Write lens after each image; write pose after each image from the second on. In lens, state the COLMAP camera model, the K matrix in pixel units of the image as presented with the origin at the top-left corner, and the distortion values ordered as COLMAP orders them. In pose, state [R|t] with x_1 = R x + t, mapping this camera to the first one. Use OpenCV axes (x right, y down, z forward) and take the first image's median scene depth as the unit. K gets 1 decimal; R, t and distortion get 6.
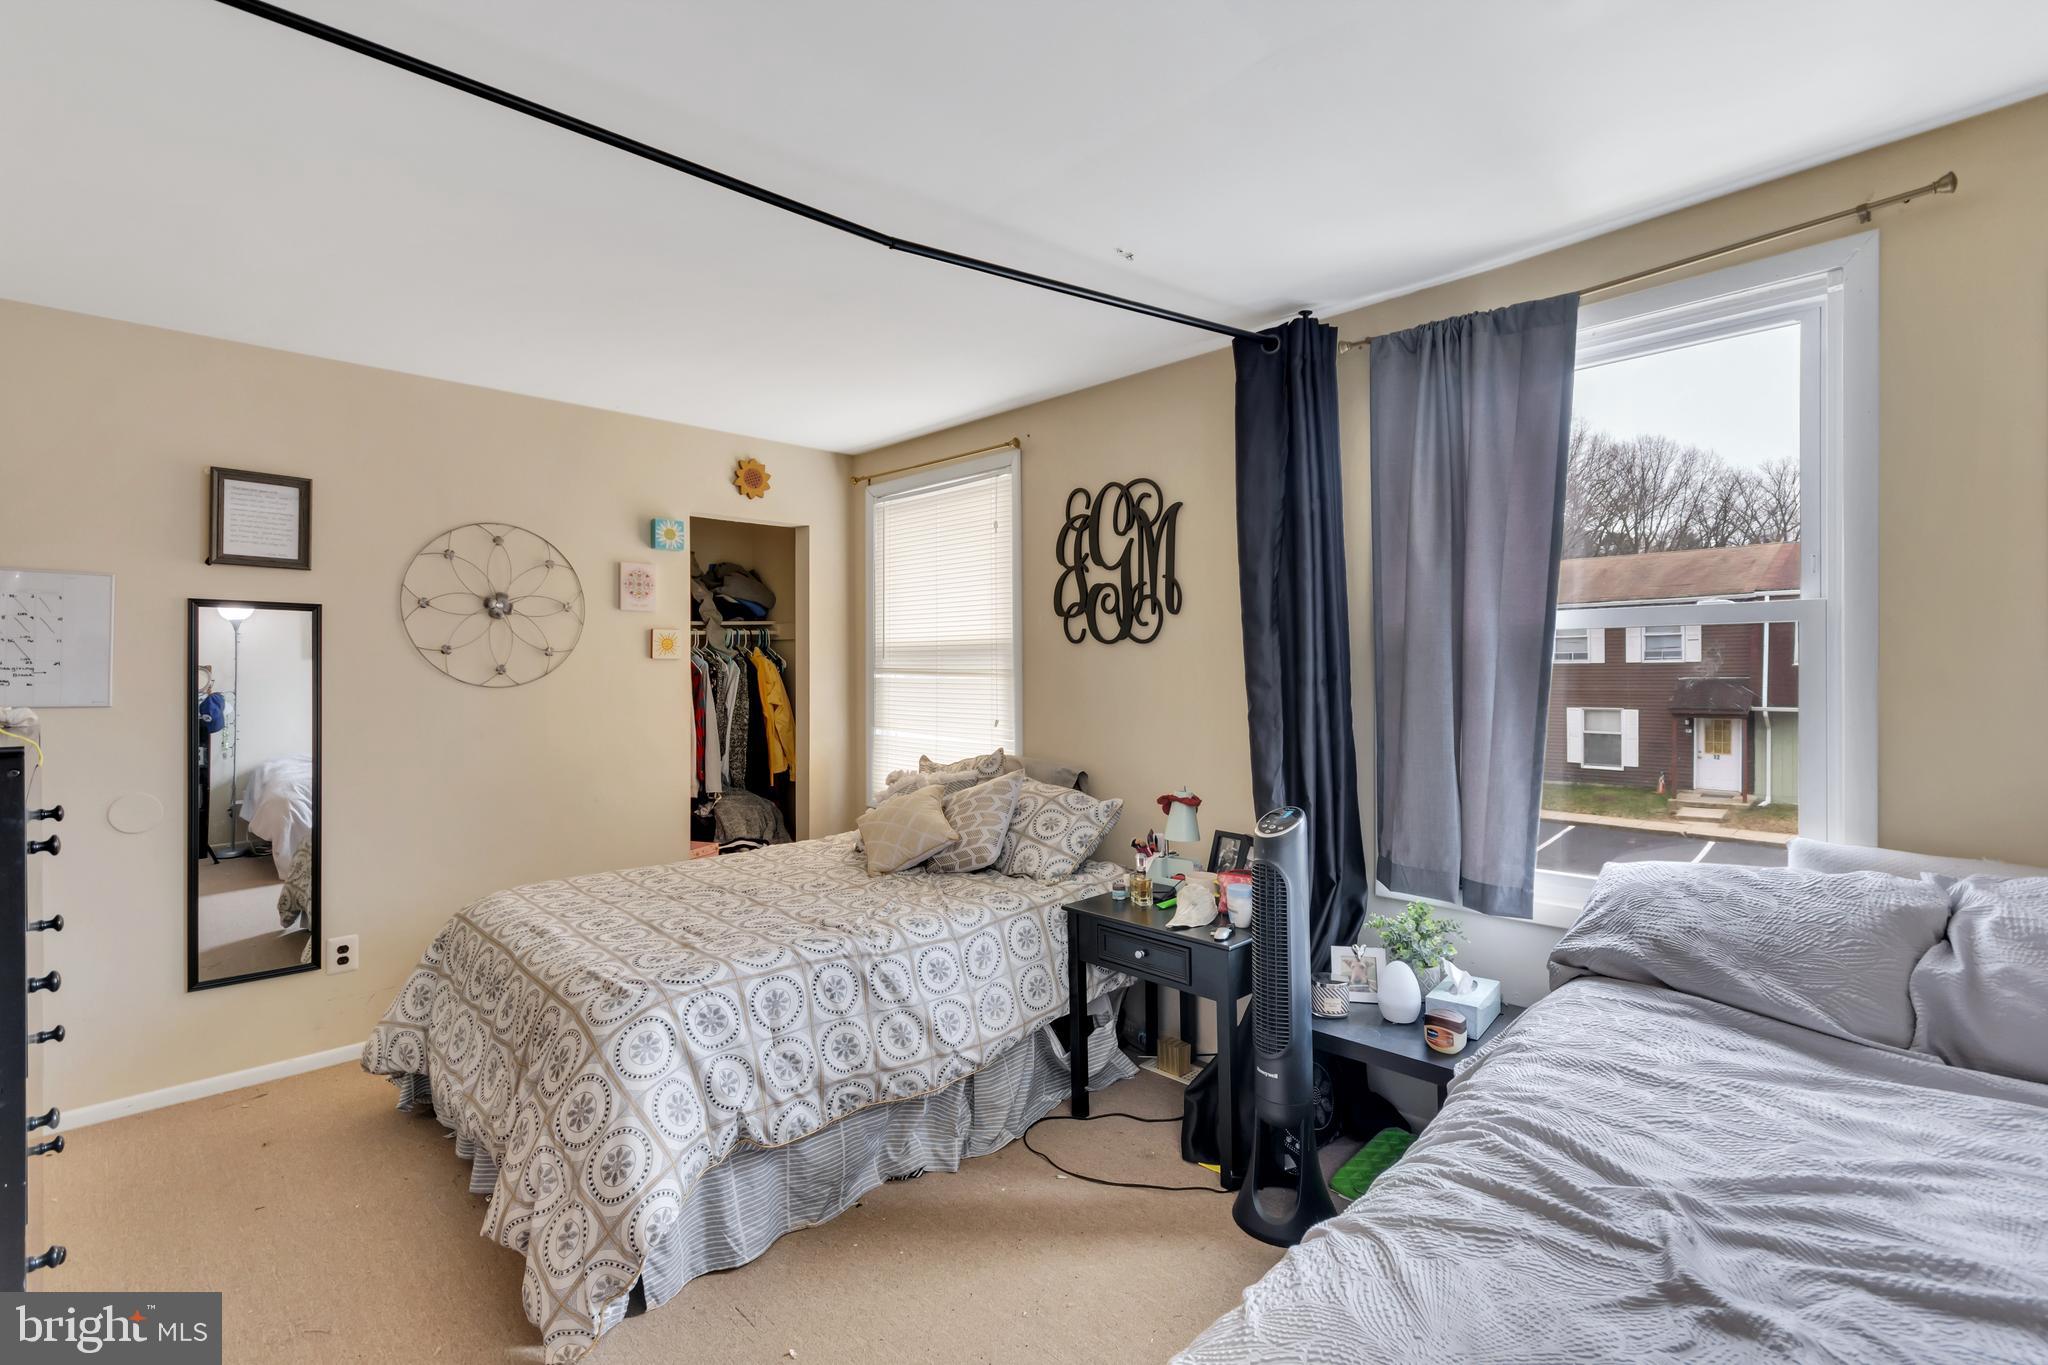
lens RADIAL K [[937.5, 0, 1028.1], [0, 937.5, 682.6], [0, 0, 1]] dist [0.001344, 0.000535]
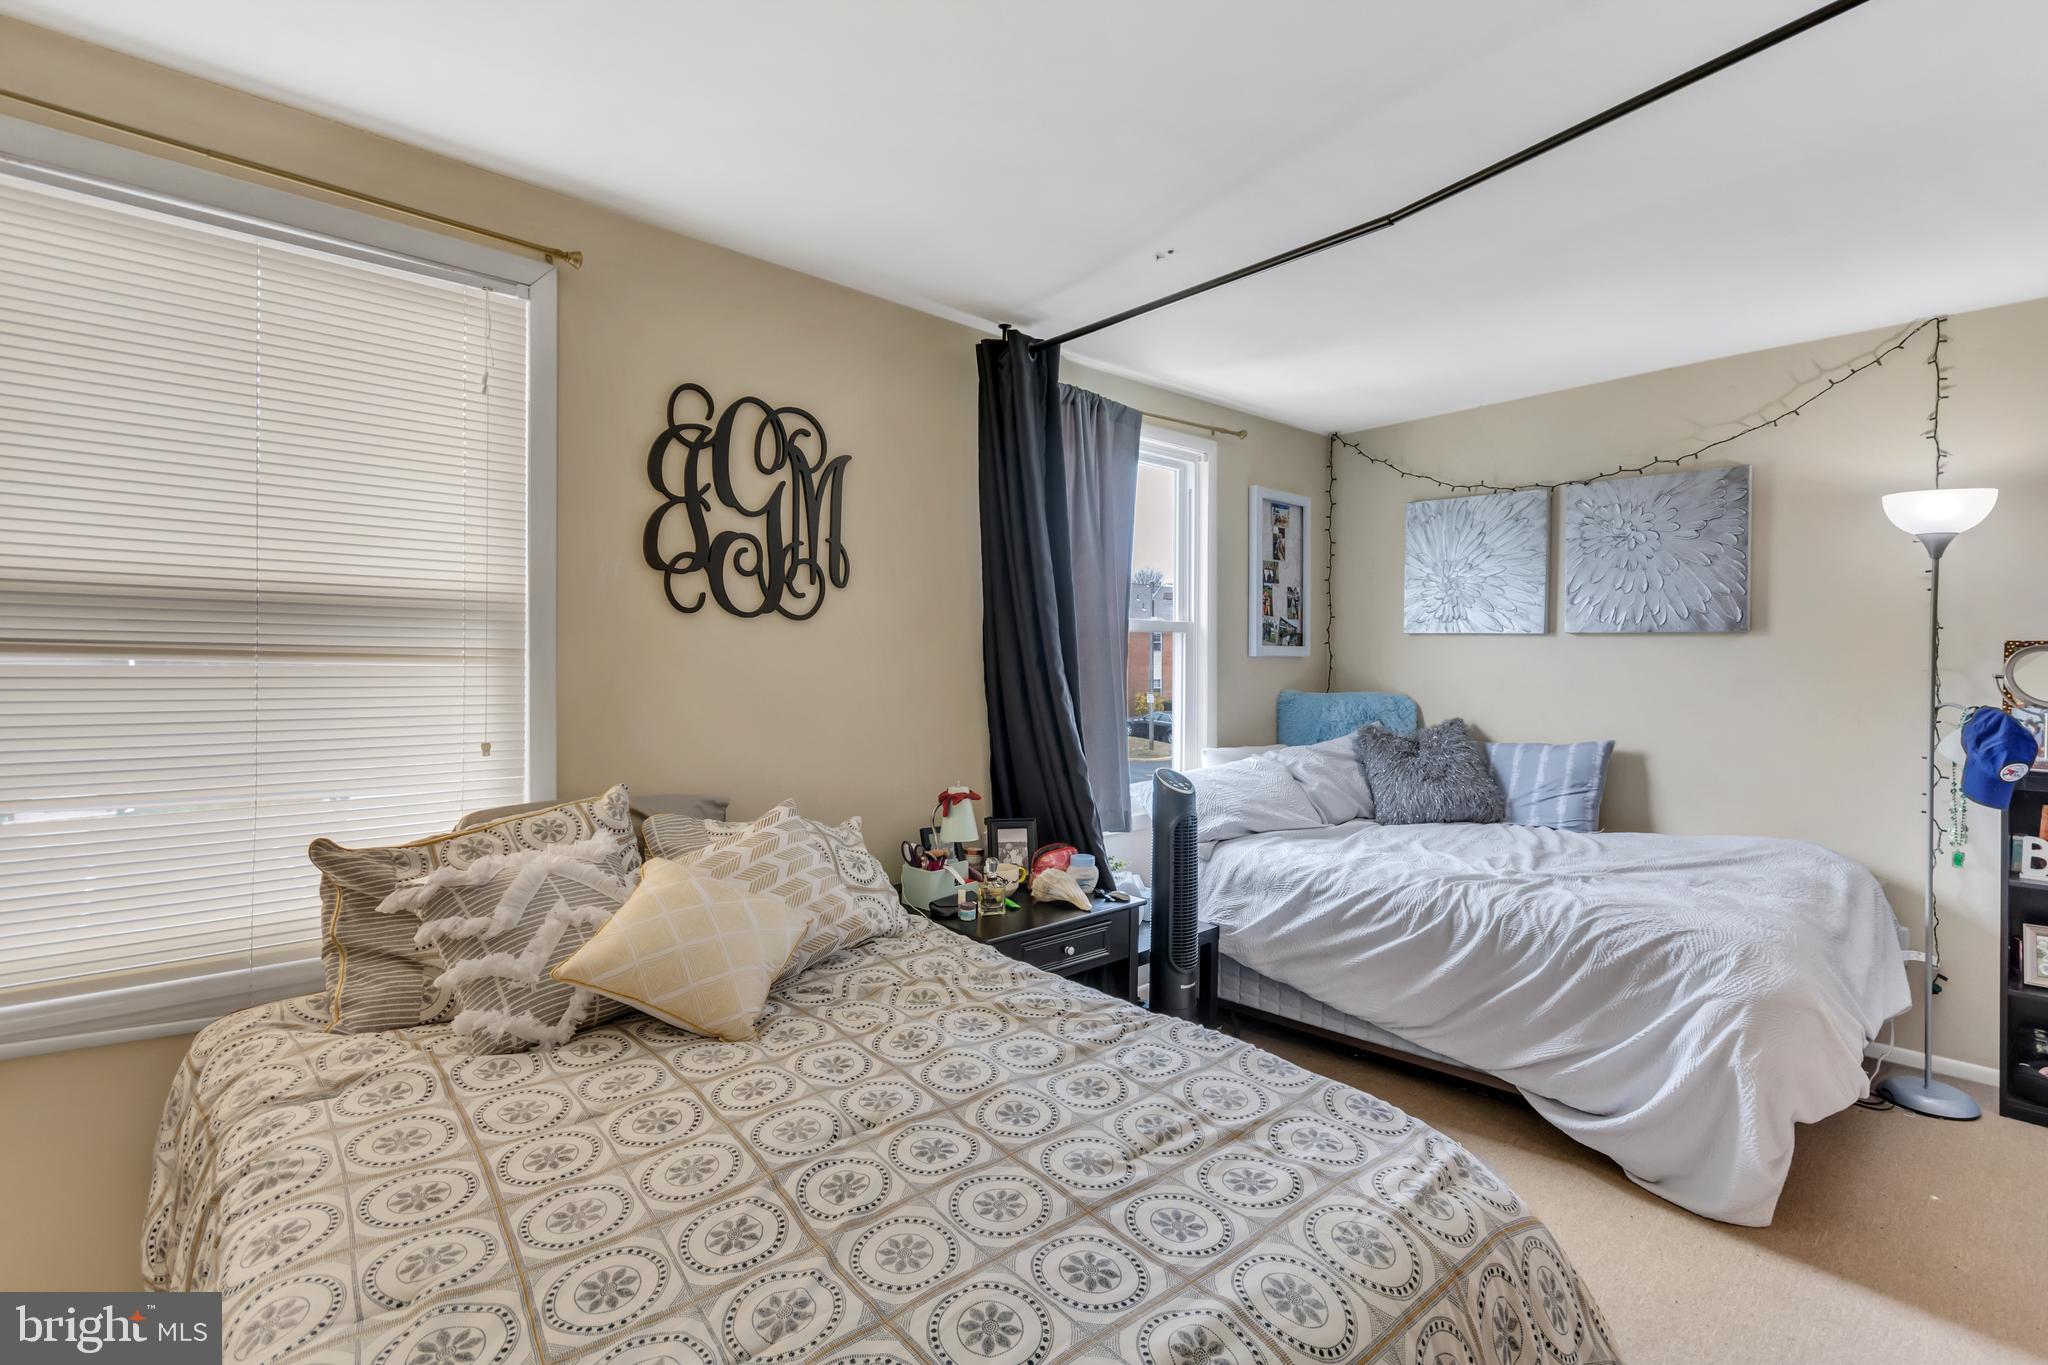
lens RADIAL K [[937.5, 0, 1028.1], [0, 937.5, 682.6], [0, 0, 1]] dist [0.001344, 0.000535]
pose [[0.038473, -0.027090, 0.998892, -0.656324], [-0.002293, 0.999627, 0.027199, -0.010939], [-0.999257, -0.003337, 0.038397, 0.772903]]
